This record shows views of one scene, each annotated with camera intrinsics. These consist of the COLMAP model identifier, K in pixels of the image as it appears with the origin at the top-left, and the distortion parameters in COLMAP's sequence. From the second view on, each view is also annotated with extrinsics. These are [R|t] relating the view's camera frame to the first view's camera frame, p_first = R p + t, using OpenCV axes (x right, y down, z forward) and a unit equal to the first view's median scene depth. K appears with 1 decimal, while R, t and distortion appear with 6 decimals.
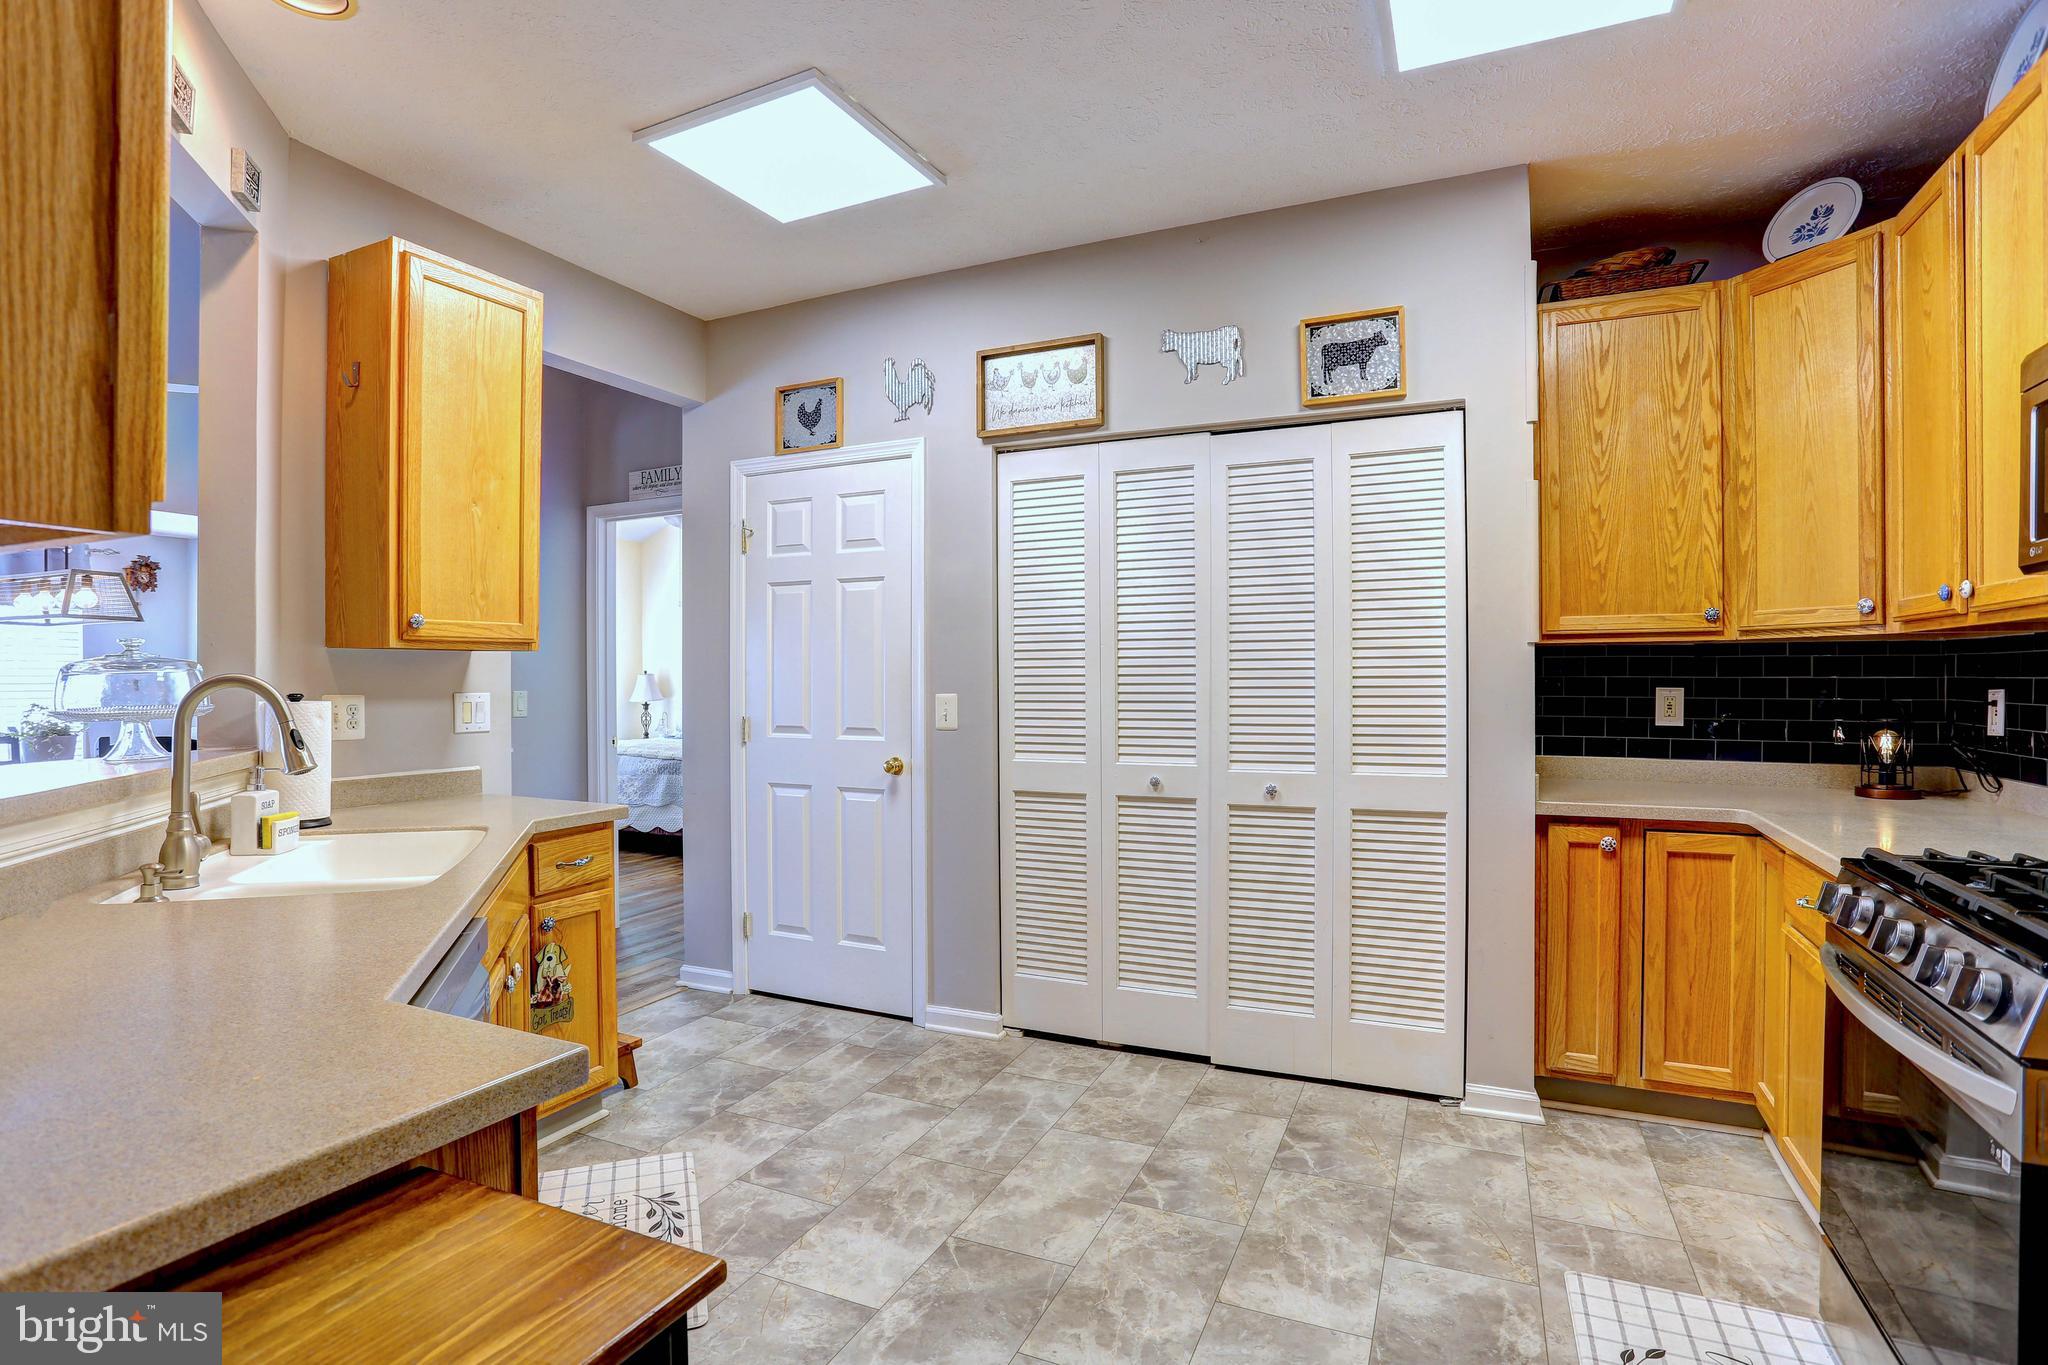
lens RADIAL K [[1007.2, 0, 1019.6], [0, 1007.2, 689.3], [0, 0, 1]] dist [-0.071470, 0.027943]
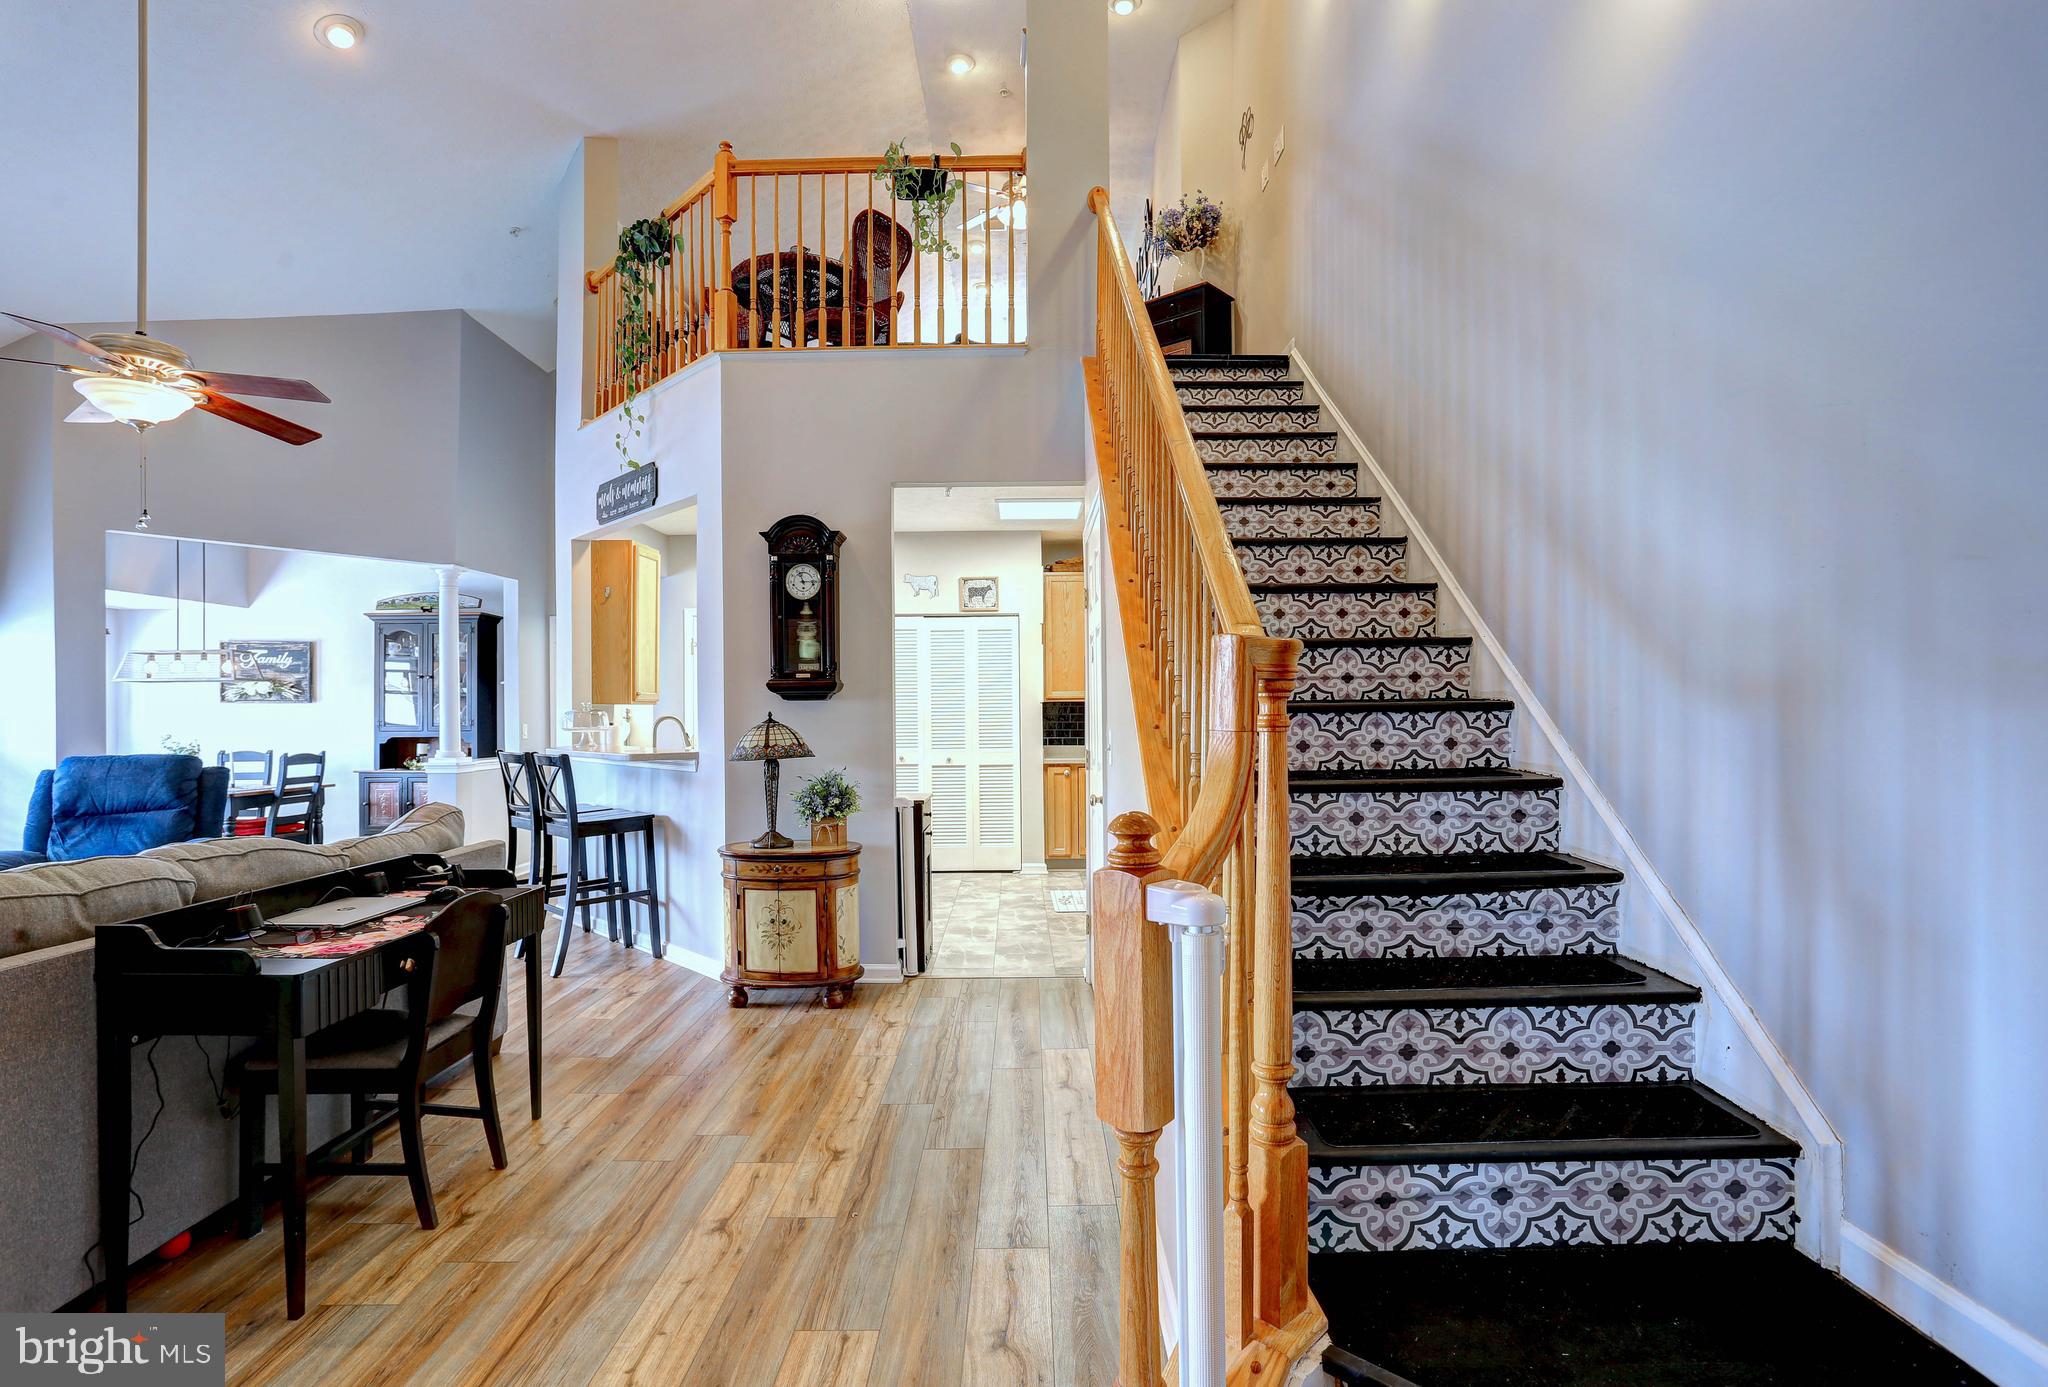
lens RADIAL K [[1007.2, 0, 1019.6], [0, 1007.2, 719.7], [0, 0, 1]] dist [-0.071470, 0.027943]
pose [[0.910505, -0.003226, 0.413486, -0.727570], [0.007139, 0.999943, -0.007919, 0.024400], [-0.413437, 0.010162, 0.910476, -1.591677]]
